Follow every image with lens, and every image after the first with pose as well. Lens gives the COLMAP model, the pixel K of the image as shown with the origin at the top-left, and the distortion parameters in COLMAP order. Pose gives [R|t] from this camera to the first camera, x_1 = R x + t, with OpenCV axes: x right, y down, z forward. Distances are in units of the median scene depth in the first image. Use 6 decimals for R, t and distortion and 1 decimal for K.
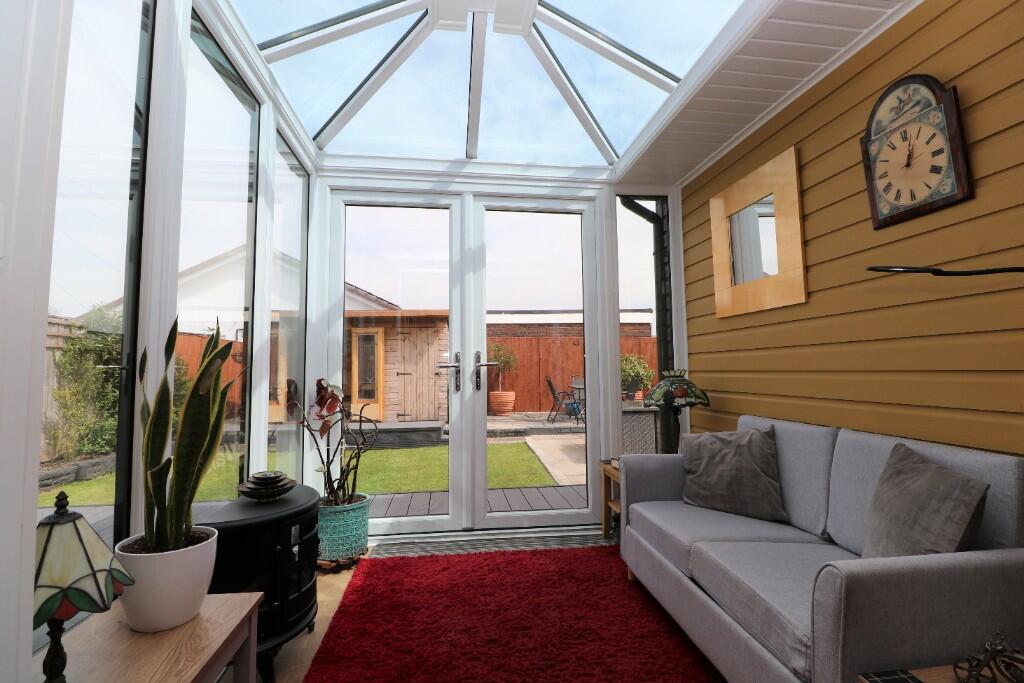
lens RADIAL K [[483.1, 0, 510.9], [0, 483.1, 334.9], [0, 0, 1]] dist [-0.000414, -0.011993]
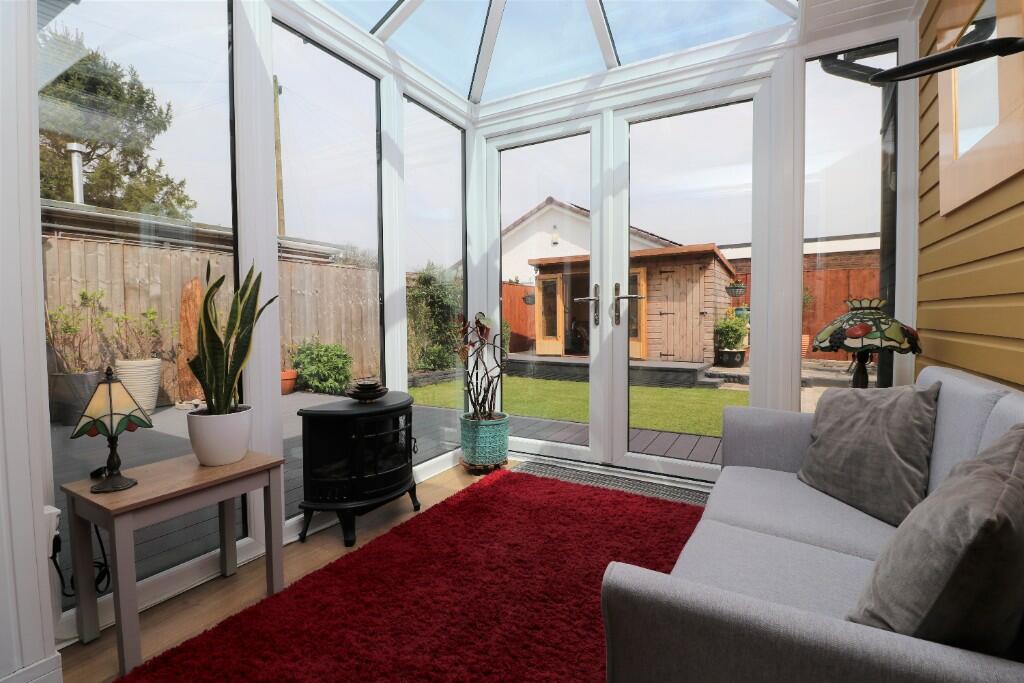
lens RADIAL K [[469.4, 0, 515.8], [0, 469.4, 337.0], [0, 0, 1]] dist [-0.001447, -0.016710]
pose [[0.798388, 0.029843, -0.601403, 0.327971], [0.045404, 0.992944, 0.109547, 0.028590], [0.600429, -0.114767, 0.791400, 0.152865]]
